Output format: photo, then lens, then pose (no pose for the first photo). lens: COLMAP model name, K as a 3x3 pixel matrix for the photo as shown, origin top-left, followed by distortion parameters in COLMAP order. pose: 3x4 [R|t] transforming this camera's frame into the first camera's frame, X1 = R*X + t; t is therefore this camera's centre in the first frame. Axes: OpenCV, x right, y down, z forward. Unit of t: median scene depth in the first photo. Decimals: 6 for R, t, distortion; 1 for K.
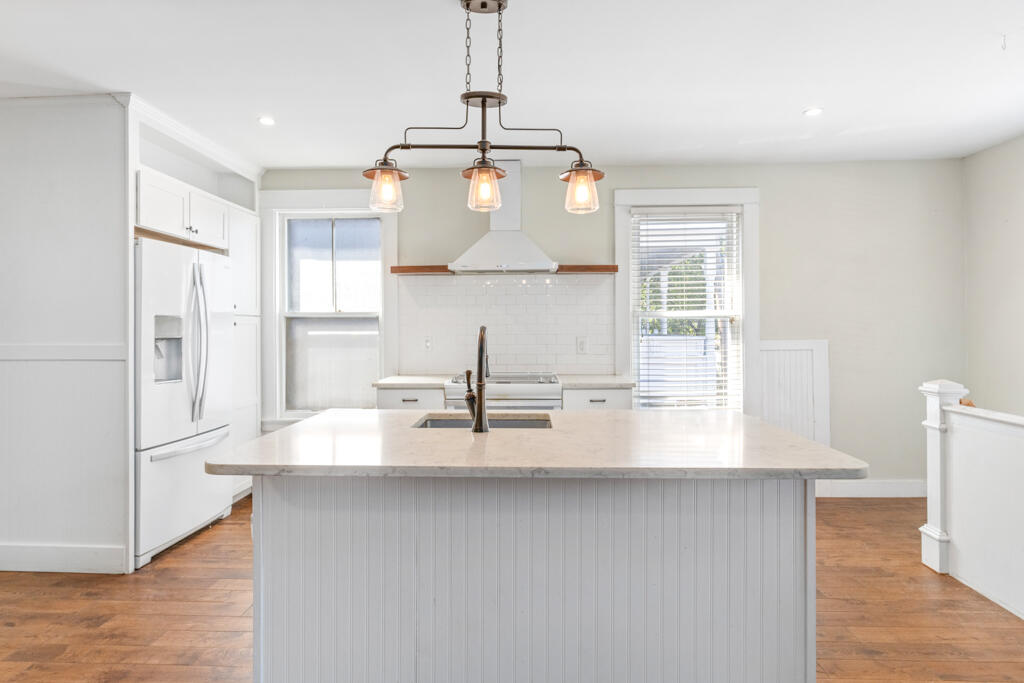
lens RADIAL K [[574.4, 0, 512.1], [0, 574.4, 332.9], [0, 0, 1]] dist [0.001884, 0.000212]
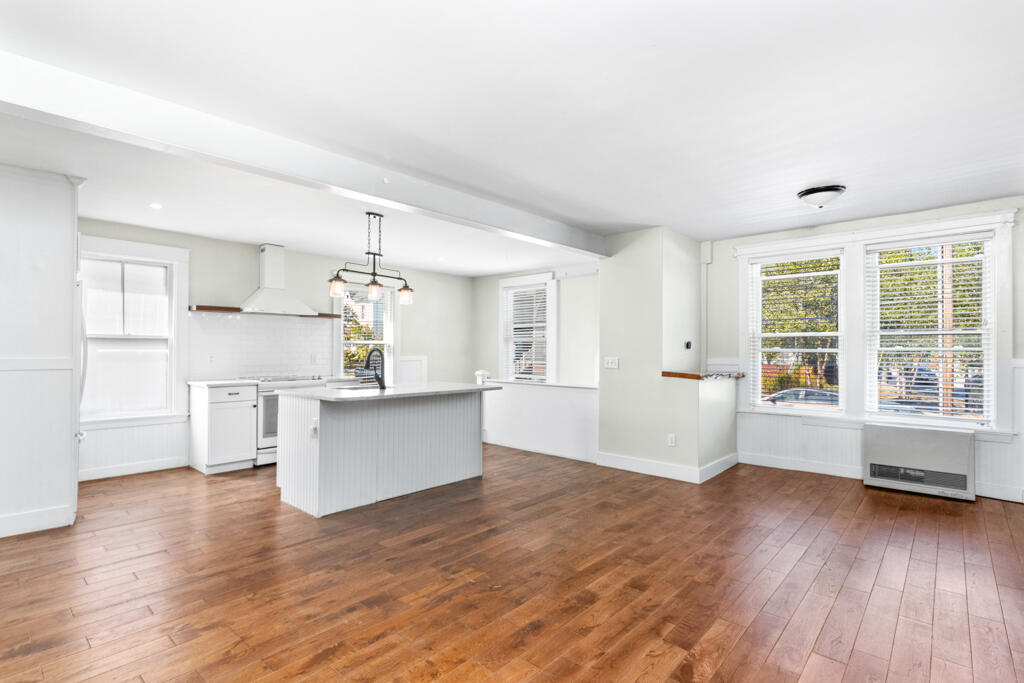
lens RADIAL K [[494.0, 0, 512.5], [0, 494.0, 346.5], [0, 0, 1]] dist [-0.016112, -0.000793]
pose [[0.634011, 0.014446, 0.773189, -1.283796], [-0.003480, 0.999869, -0.015828, 0.011037], [-0.773316, 0.007345, 0.633978, -0.770360]]
